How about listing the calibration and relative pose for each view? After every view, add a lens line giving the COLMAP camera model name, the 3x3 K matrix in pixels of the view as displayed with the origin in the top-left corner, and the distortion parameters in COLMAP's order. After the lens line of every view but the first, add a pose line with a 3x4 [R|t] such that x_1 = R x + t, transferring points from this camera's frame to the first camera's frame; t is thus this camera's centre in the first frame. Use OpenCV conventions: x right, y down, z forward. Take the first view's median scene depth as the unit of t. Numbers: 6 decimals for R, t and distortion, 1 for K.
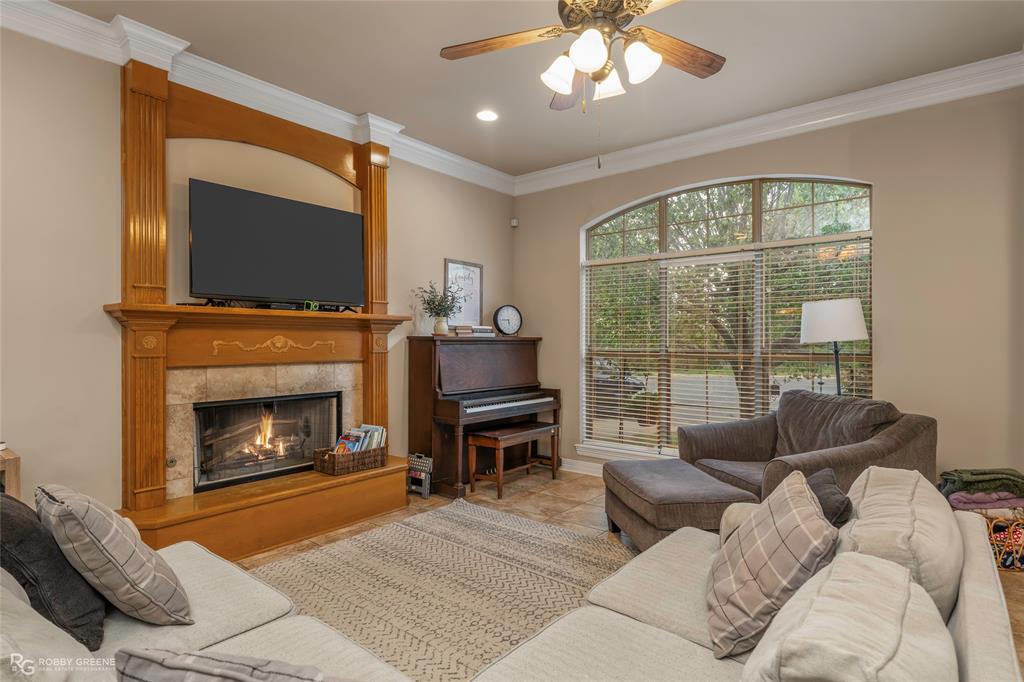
lens RADIAL K [[537.0, 0, 514.4], [0, 537.0, 344.1], [0, 0, 1]] dist [0.000085, 0.000233]
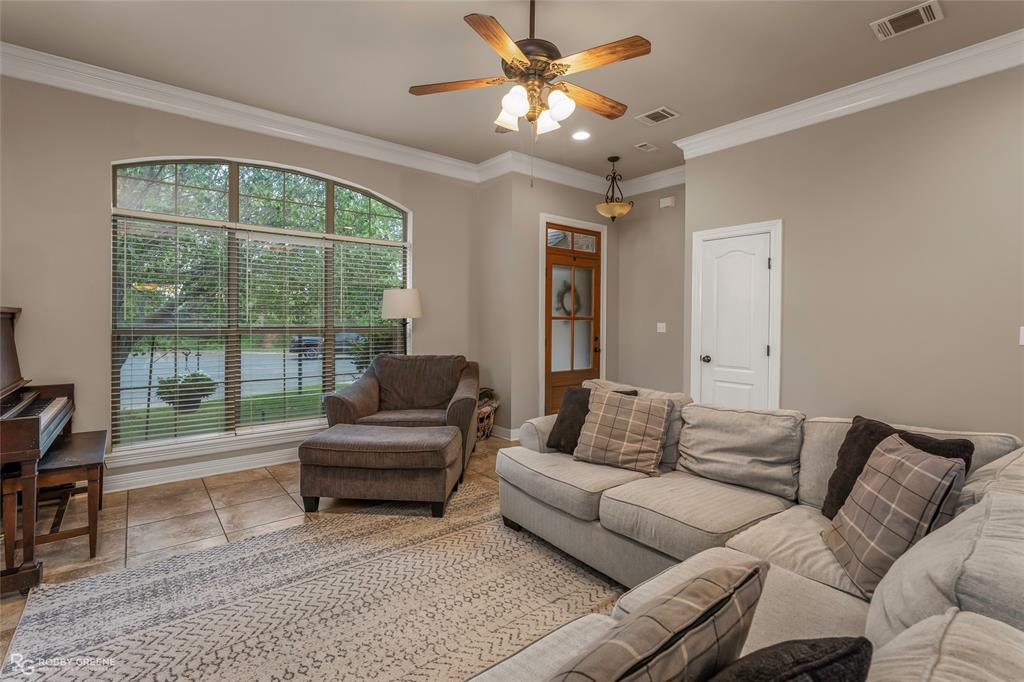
lens RADIAL K [[469.7, 0, 515.3], [0, 469.7, 328.5], [0, 0, 1]] dist [-0.002784, -0.000650]
pose [[0.203654, -0.017277, 0.978890, -0.559402], [-0.002475, 0.999832, 0.018162, 0.001097], [-0.979040, -0.006121, 0.203577, 0.458390]]
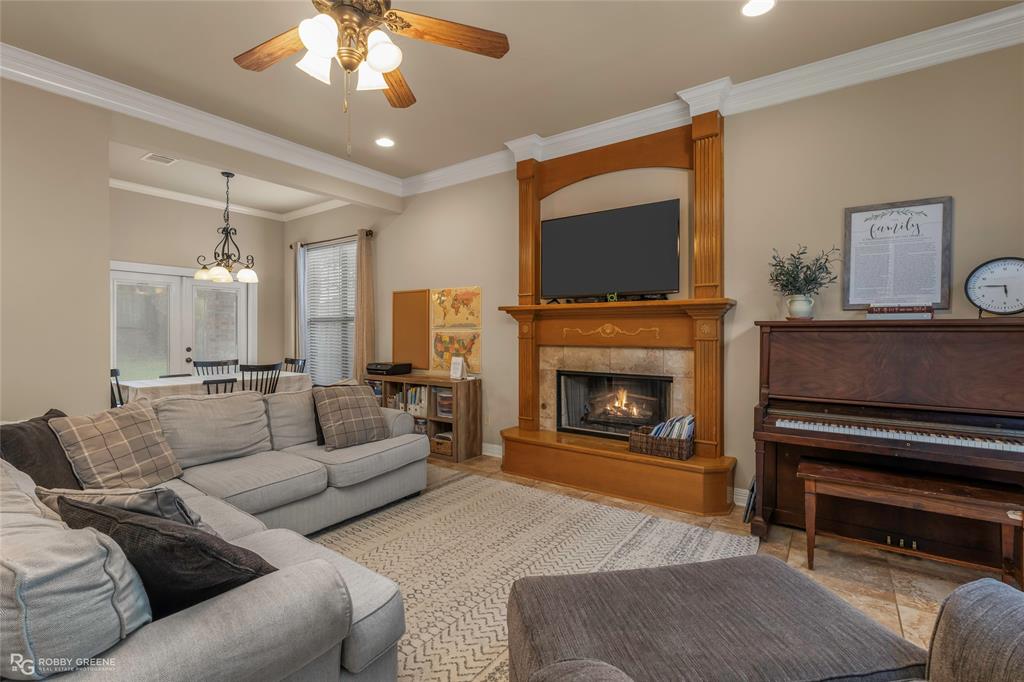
lens RADIAL K [[462.4, 0, 510.0], [0, 462.4, 337.3], [0, 0, 1]] dist [-0.000938, -0.000328]
pose [[0.058210, 0.013897, -0.998208, 0.599738], [-0.005857, 0.999891, 0.013579, 0.002661], [0.998287, 0.005056, 0.058285, 0.715165]]
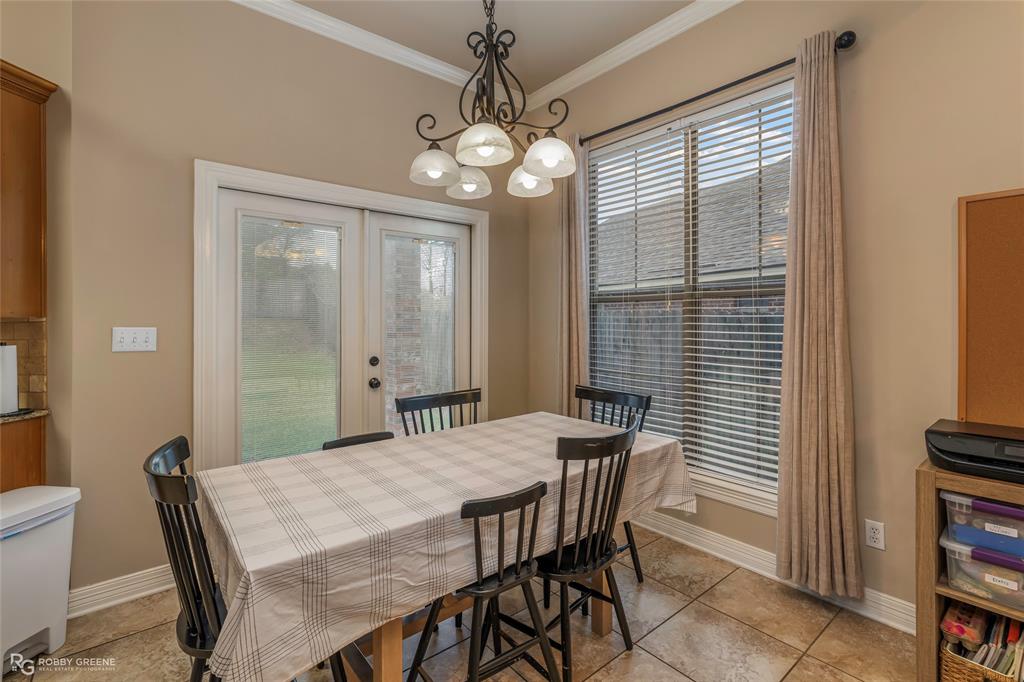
lens RADIAL K [[468.6, 0, 511.5], [0, 468.6, 319.1], [0, 0, 1]] dist [-0.002753, -0.000354]
pose [[-0.199446, 0.000350, -0.979909, -0.354959], [-0.000285, 1.000000, 0.000415, 0.002057], [0.979909, 0.000362, -0.199446, 0.068607]]
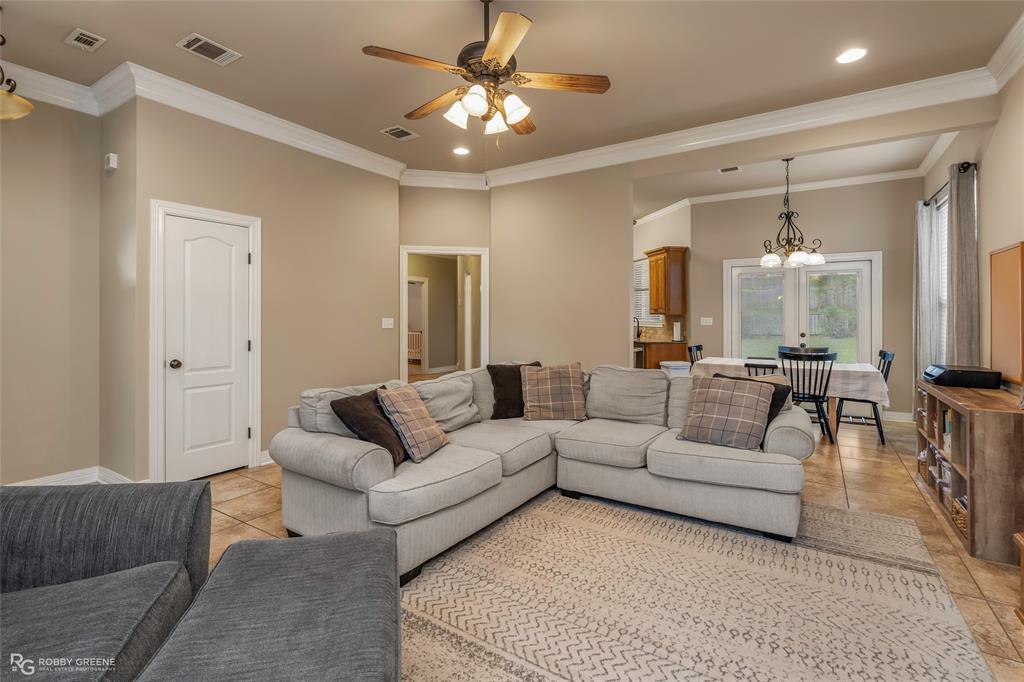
lens RADIAL K [[468.6, 0, 511.5], [0, 468.6, 319.1], [0, 0, 1]] dist [-0.002753, -0.000354]
pose [[-0.994064, 0.001982, -0.108775, 0.128474], [0.000830, 0.999943, 0.010639, -0.001683], [0.108790, 0.010485, -0.994009, 1.237807]]
